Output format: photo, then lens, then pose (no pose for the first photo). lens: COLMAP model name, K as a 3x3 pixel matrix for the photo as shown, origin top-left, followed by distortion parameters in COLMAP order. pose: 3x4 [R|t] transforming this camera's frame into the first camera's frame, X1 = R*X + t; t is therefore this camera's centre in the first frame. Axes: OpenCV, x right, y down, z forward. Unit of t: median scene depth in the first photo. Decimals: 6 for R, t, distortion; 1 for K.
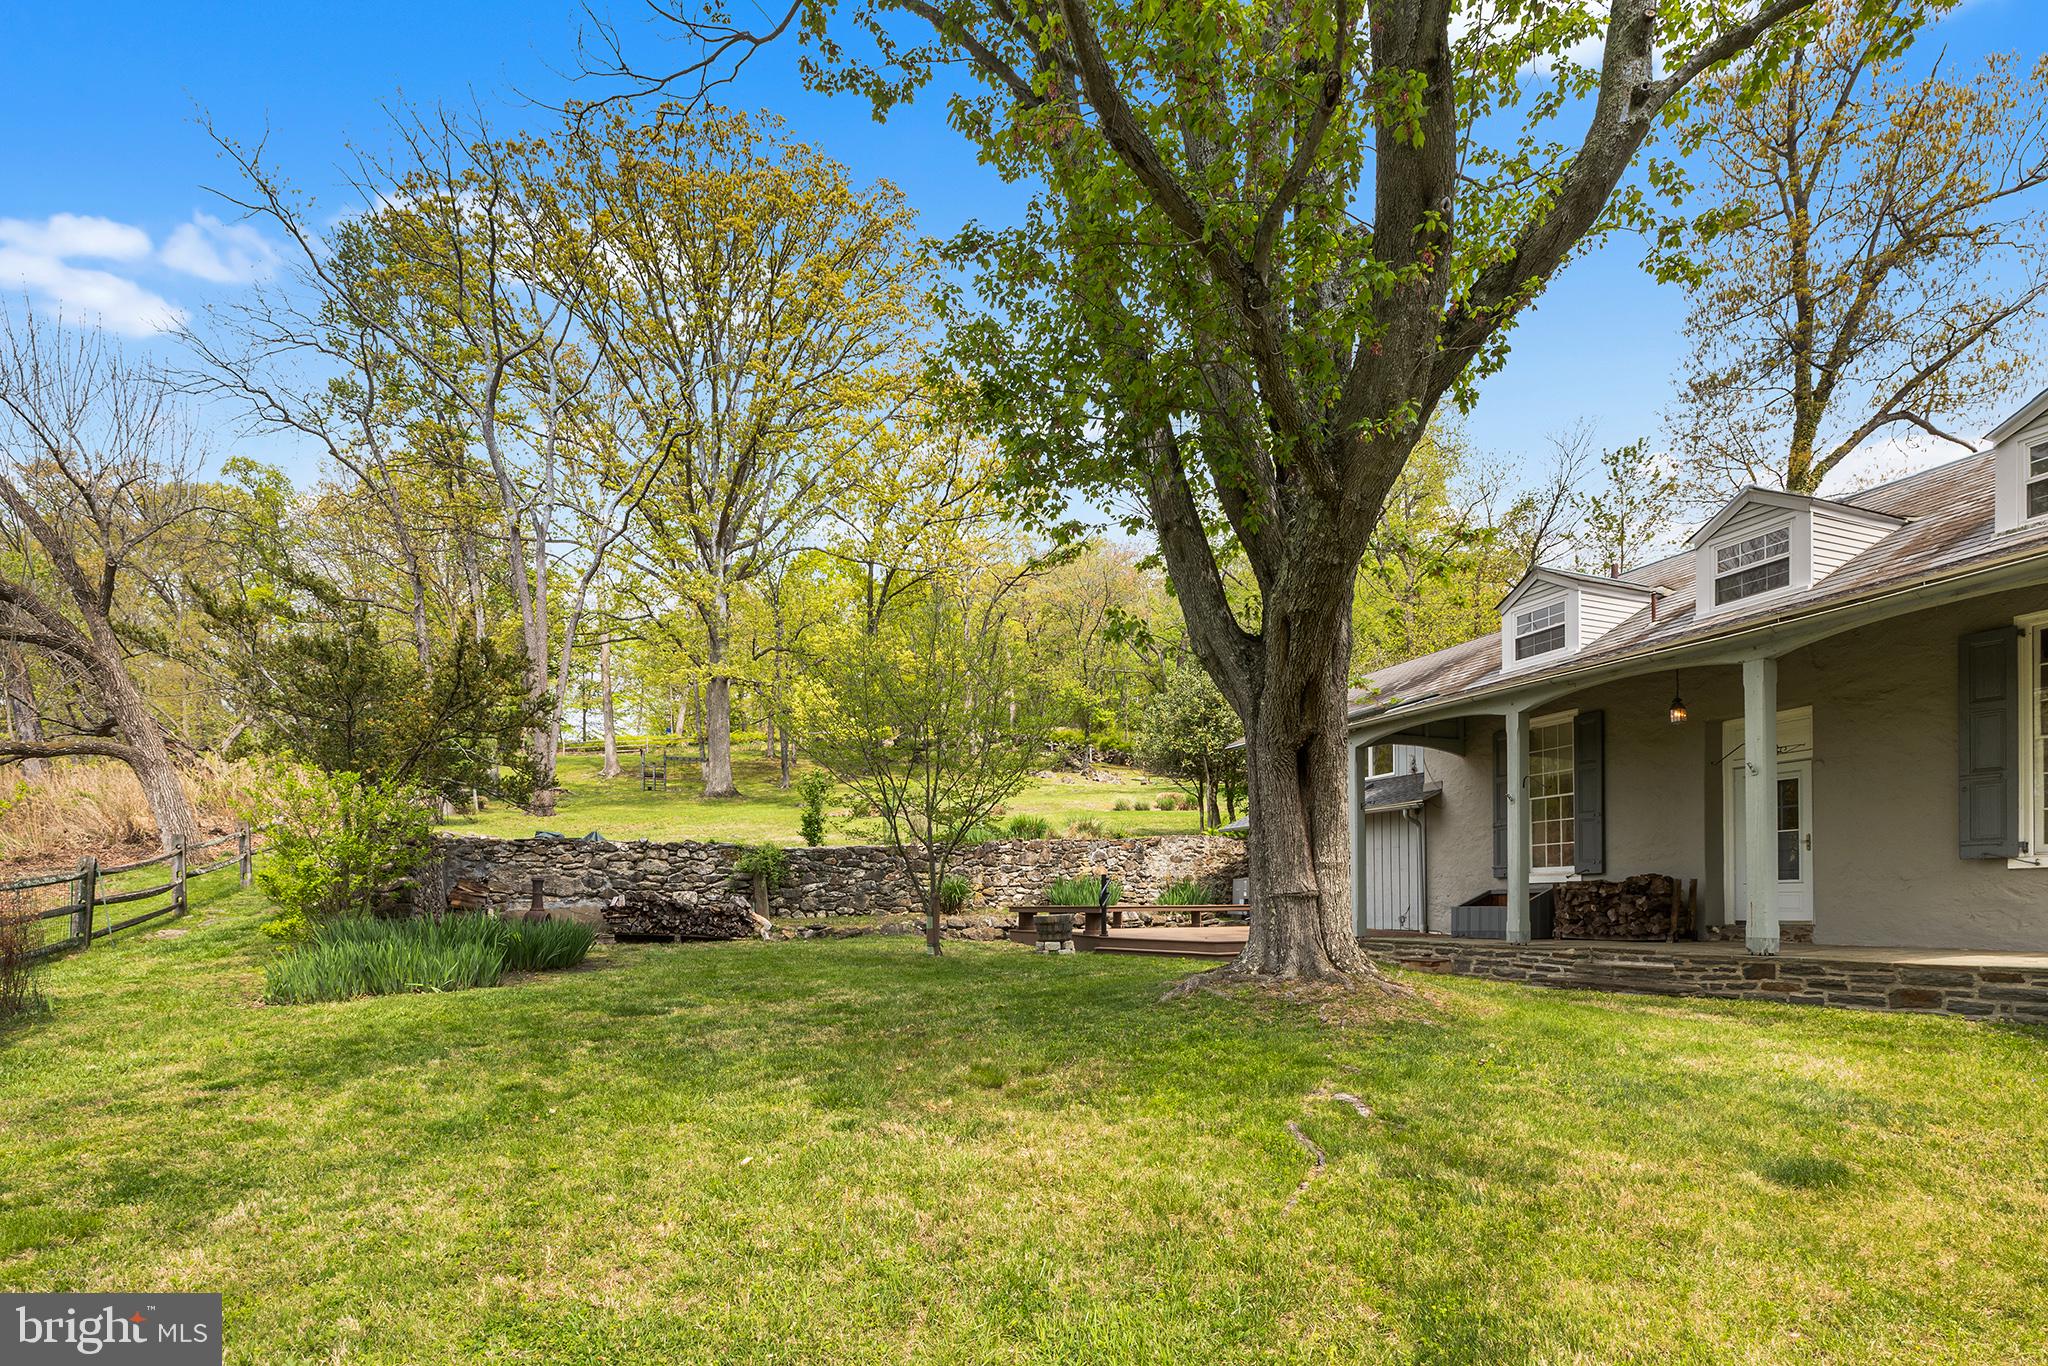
lens RADIAL K [[983.7, 0, 1018.7], [0, 983.7, 905.9], [0, 0, 1]] dist [0.001094, 0.000182]
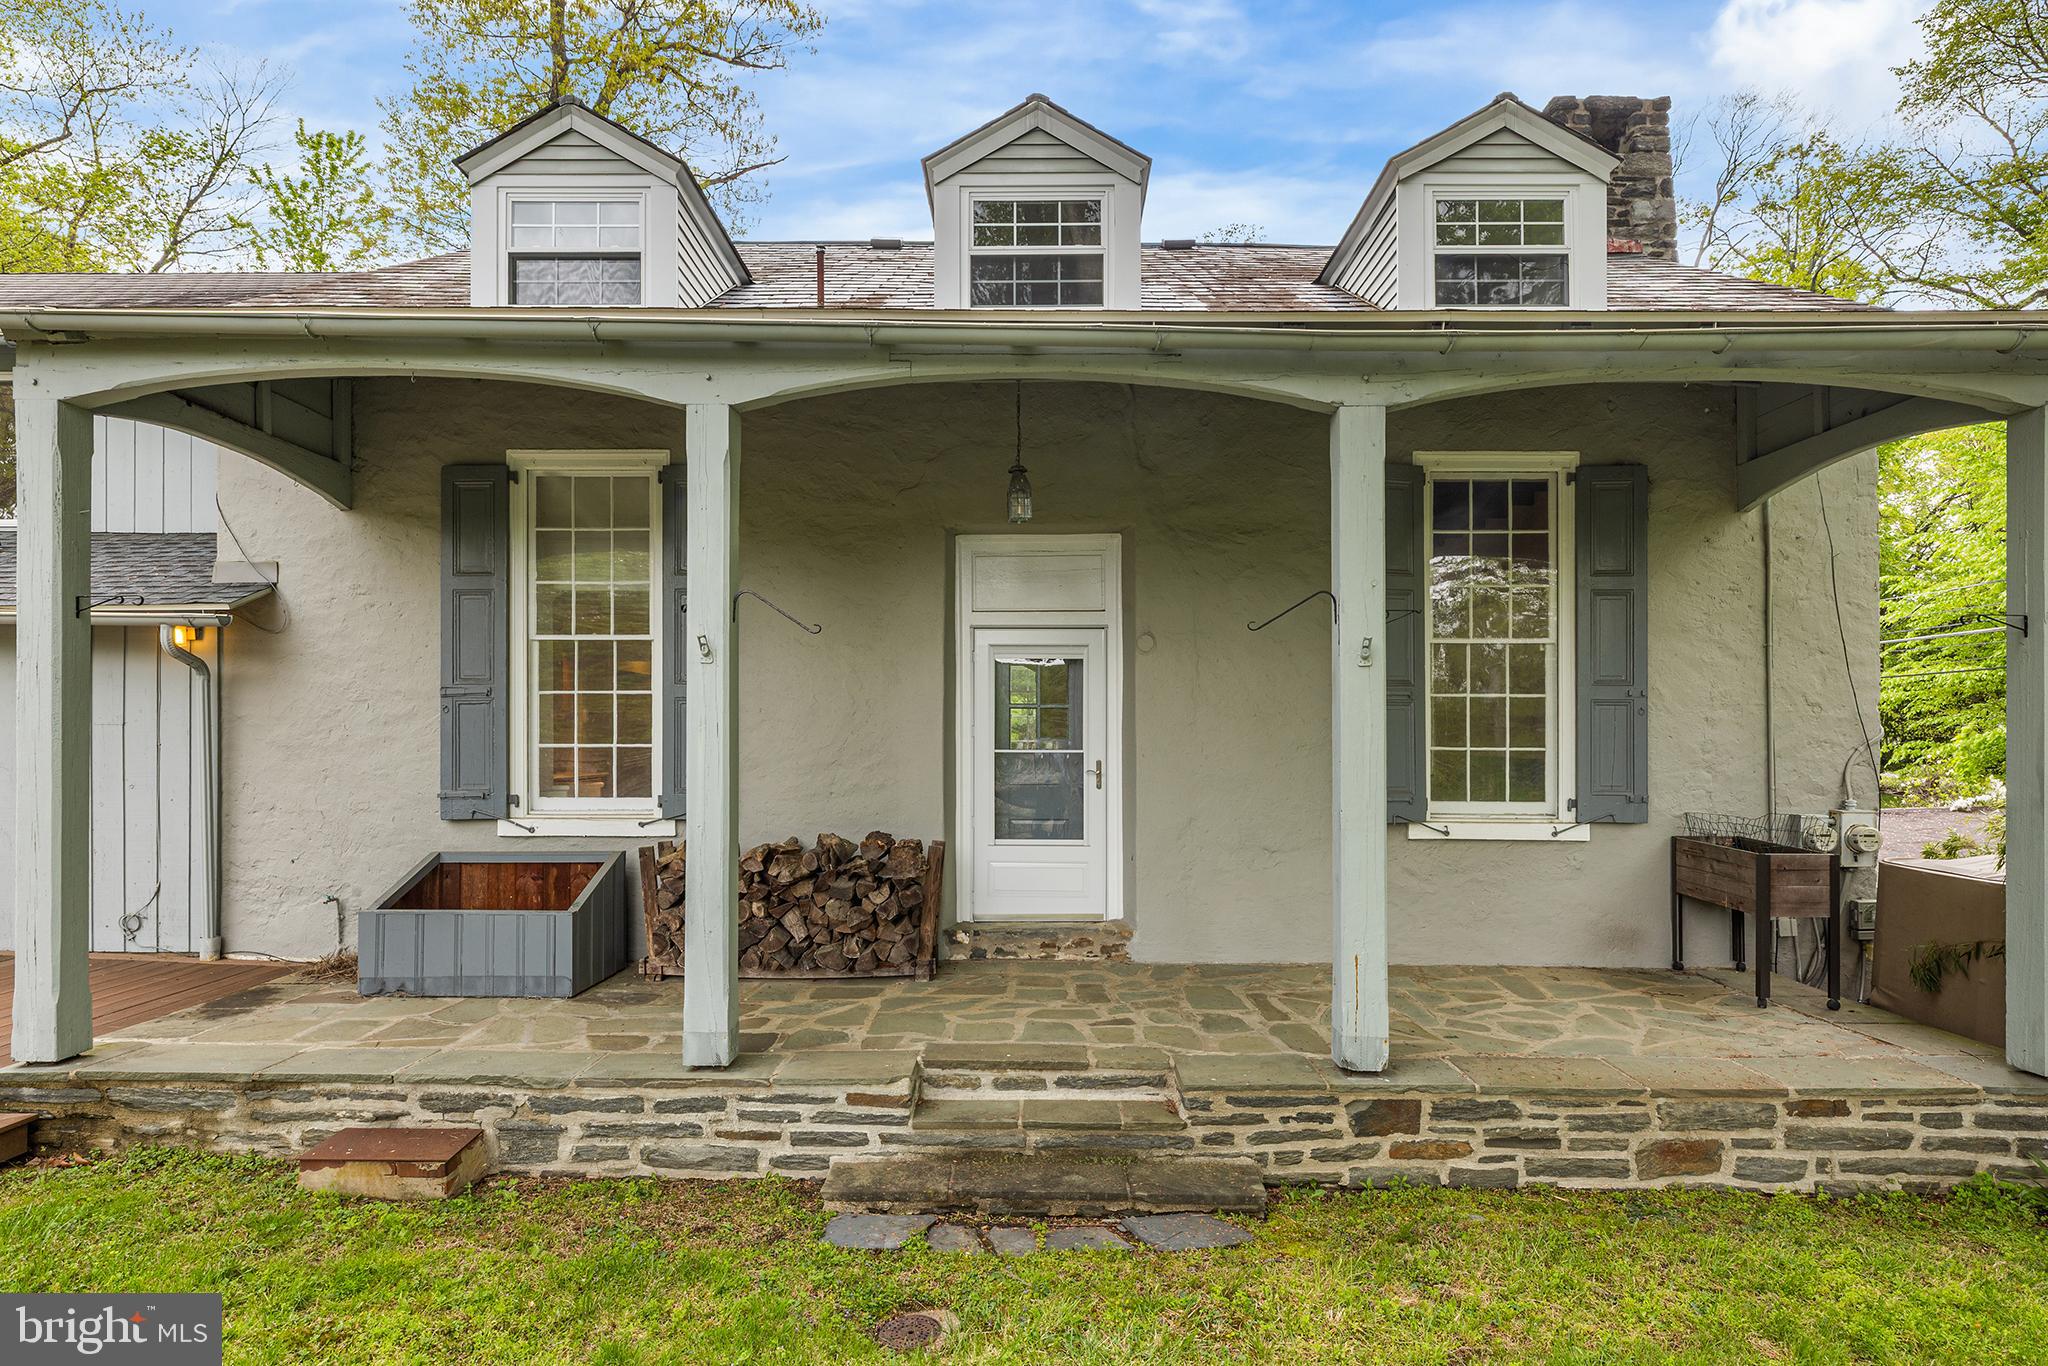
lens RADIAL K [[1124.0, 0, 1024.8], [0, 1124.0, 741.7], [0, 0, 1]] dist [0.002433, 0.000597]
pose [[0.378712, 0.006809, 0.925489, 0.161545], [-0.006656, 0.999967, -0.004634, -0.068767], [-0.925491, -0.004405, 0.378745, 0.680610]]
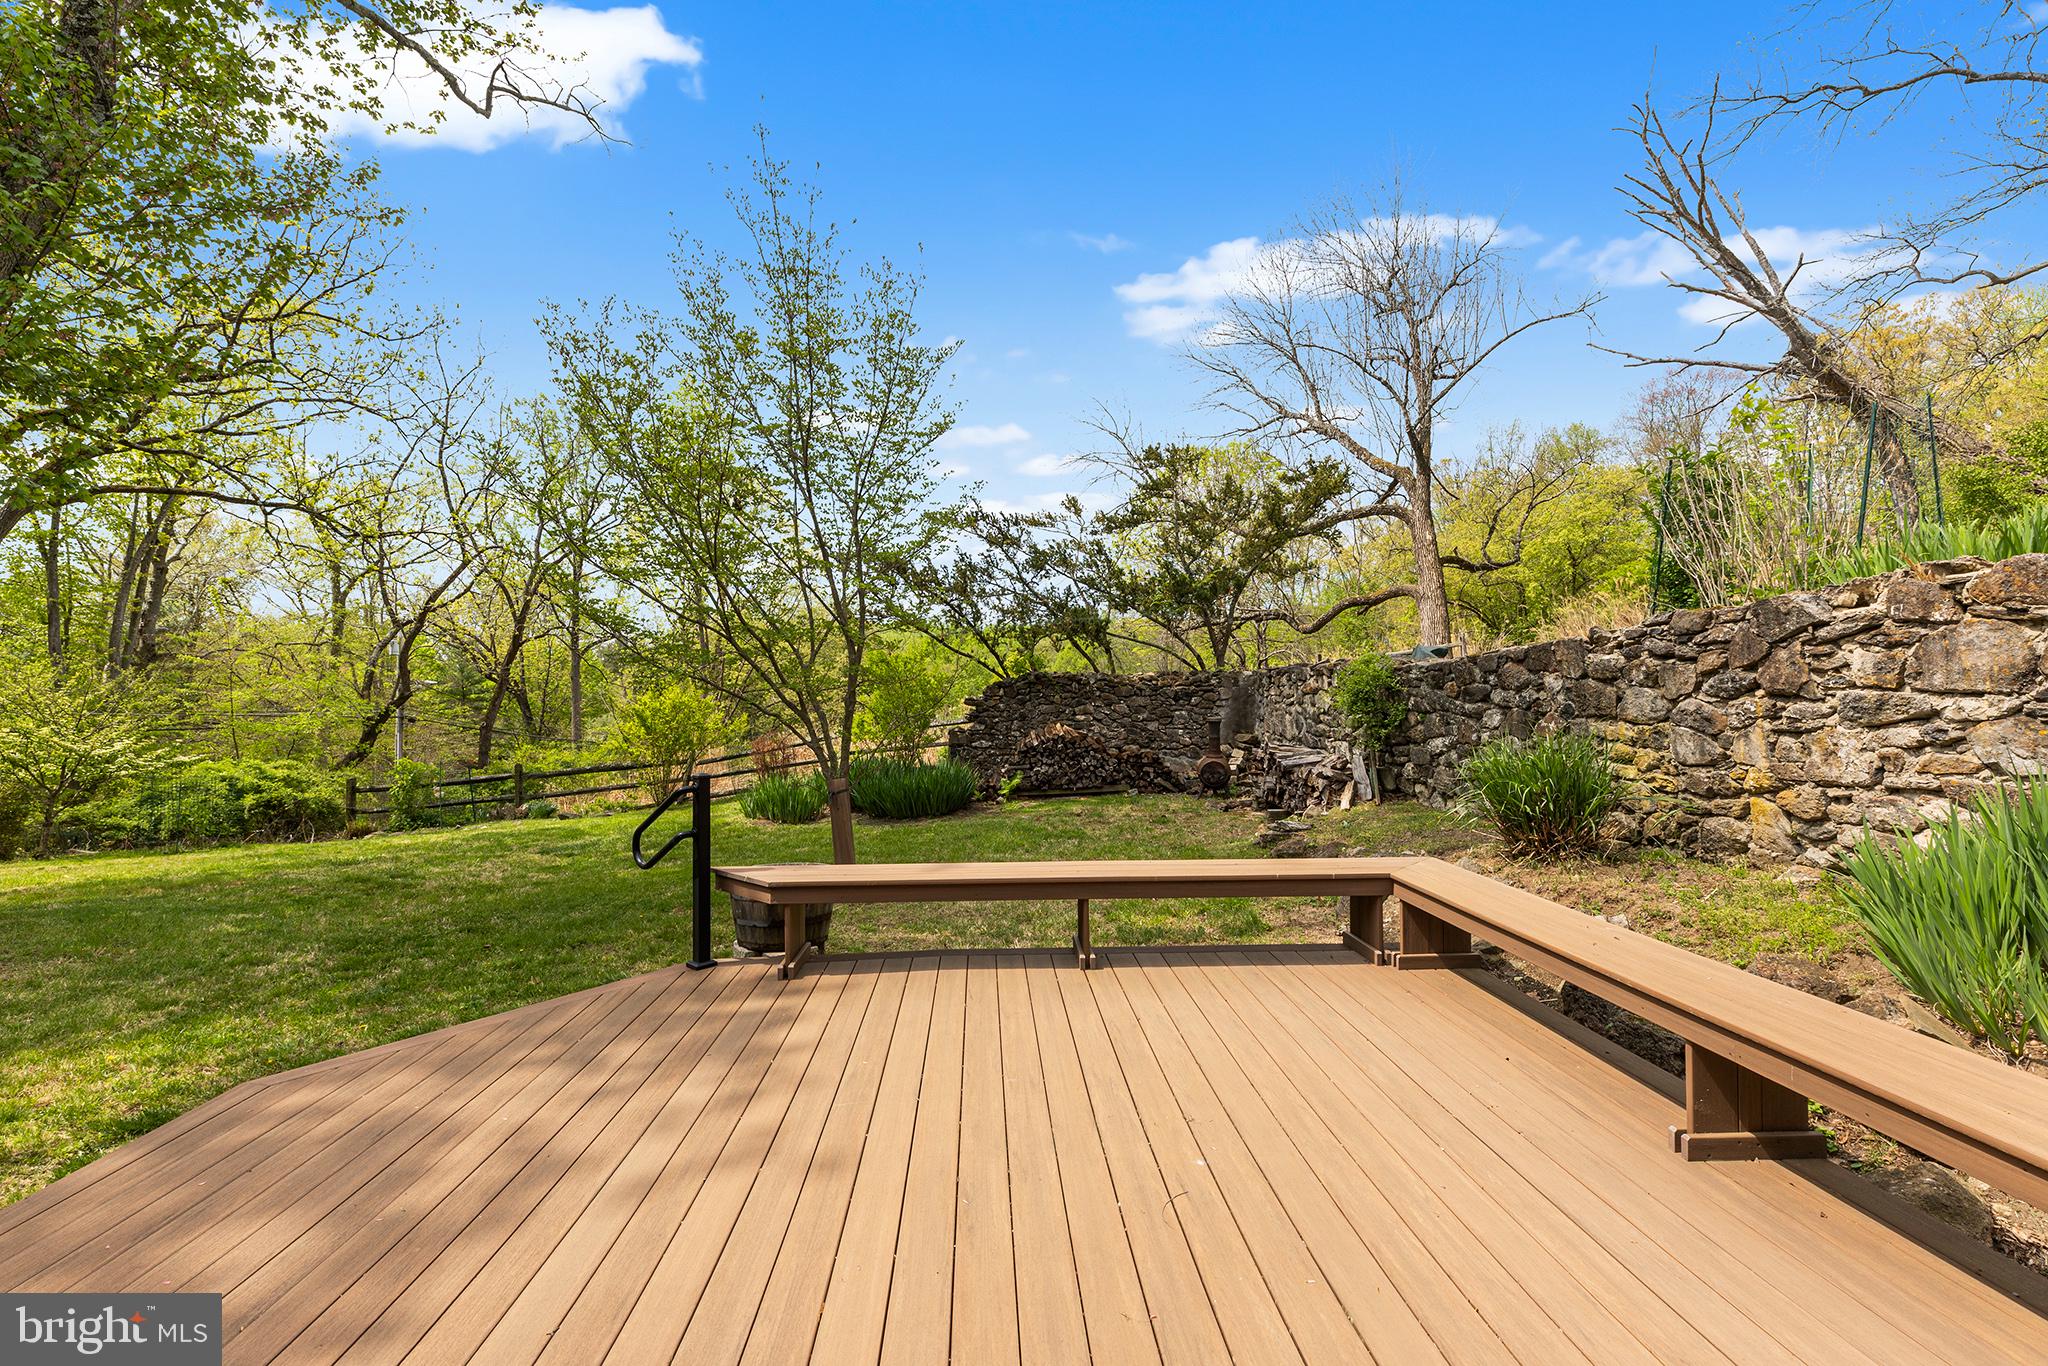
lens RADIAL K [[924.9, 0, 1026.5], [0, 924.9, 694.5], [0, 0, 1]] dist [0.004312, -0.000124]
pose [[-0.327011, 0.008173, -0.944985, 0.372986], [0.009286, 0.999942, 0.005435, -0.065918], [0.944975, -0.006998, -0.327068, 1.336460]]
